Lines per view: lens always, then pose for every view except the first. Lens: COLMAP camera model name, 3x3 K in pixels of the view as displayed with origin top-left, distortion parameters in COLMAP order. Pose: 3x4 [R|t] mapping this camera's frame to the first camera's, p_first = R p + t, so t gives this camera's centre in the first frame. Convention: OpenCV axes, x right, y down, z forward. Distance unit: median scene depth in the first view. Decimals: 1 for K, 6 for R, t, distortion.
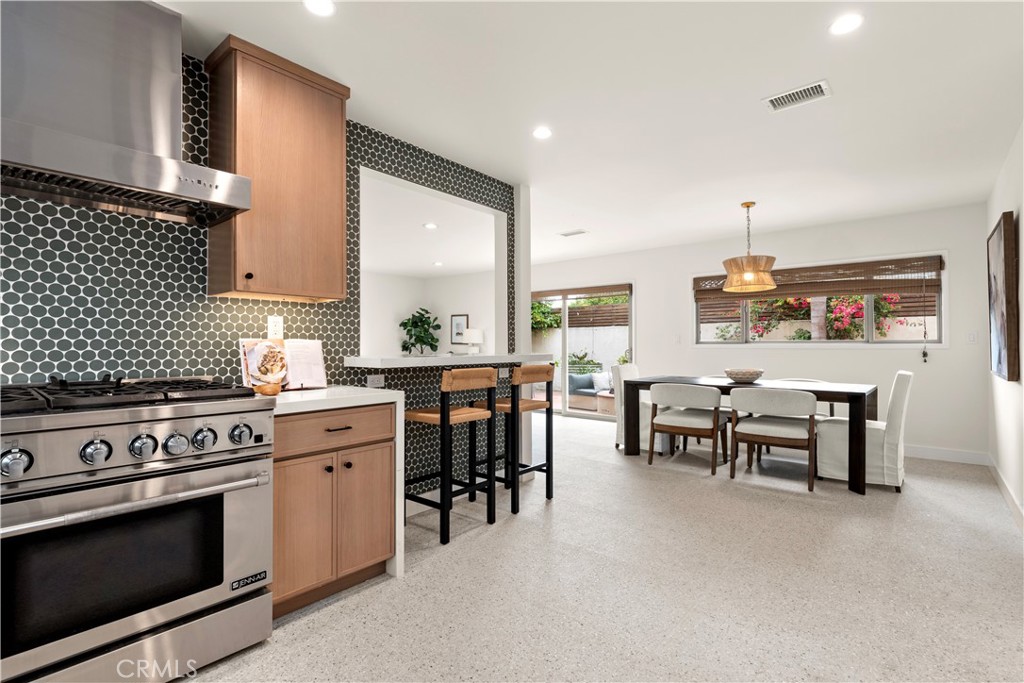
lens RADIAL K [[485.8, 0, 512.0], [0, 485.8, 341.5], [0, 0, 1]] dist [0.000198, -0.000420]
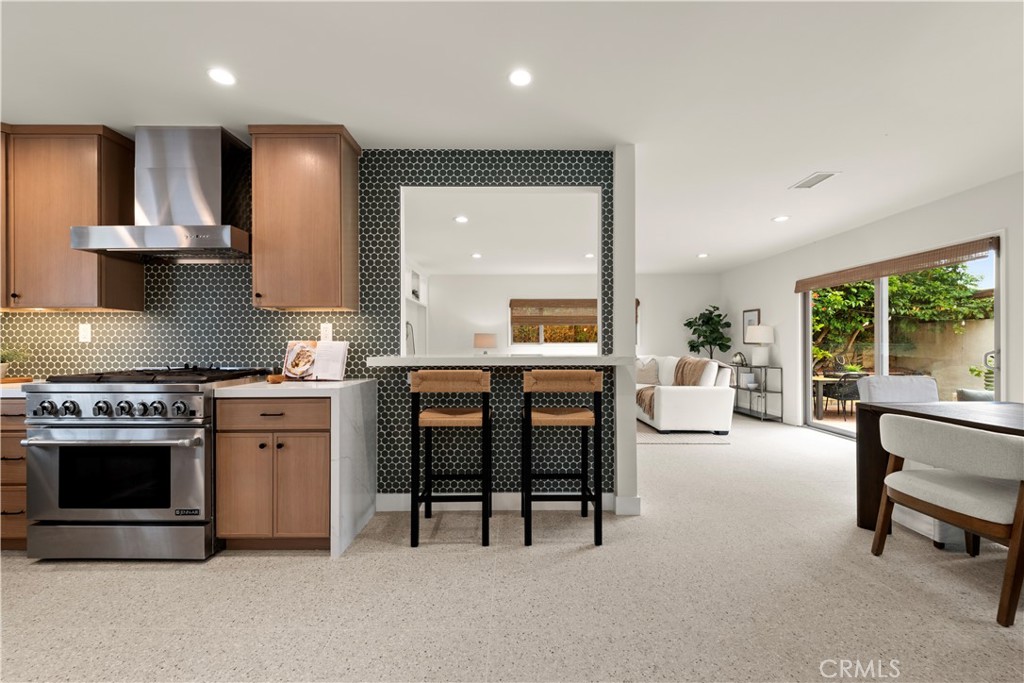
lens RADIAL K [[427.6, 0, 509.0], [0, 427.6, 344.4], [0, 0, 1]] dist [0.002422, -0.000314]
pose [[0.643262, -0.004378, -0.765634, 0.634144], [0.008263, 0.999965, 0.001225, 0.006153], [0.765602, -0.007115, 0.643276, 0.573721]]
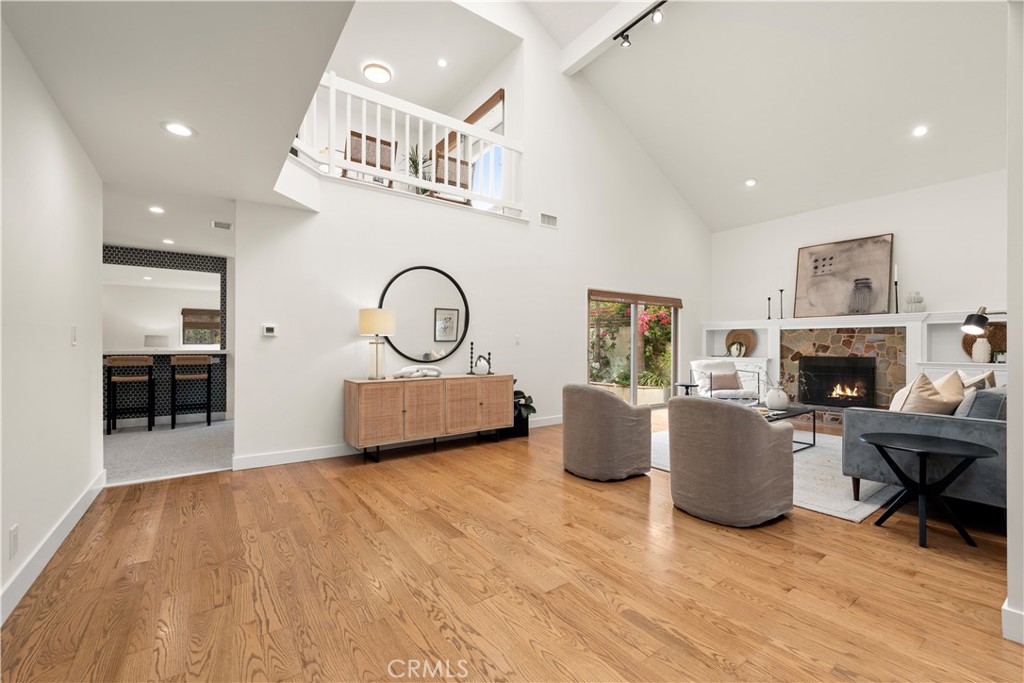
lens RADIAL K [[427.6, 0, 509.0], [0, 427.6, 344.4], [0, 0, 1]] dist [0.002422, -0.000314]
pose [[0.968329, 0.003834, -0.249649, 2.049638], [-0.002084, 0.999971, 0.007272, -0.014208], [0.249669, -0.006521, 0.968309, -0.415715]]
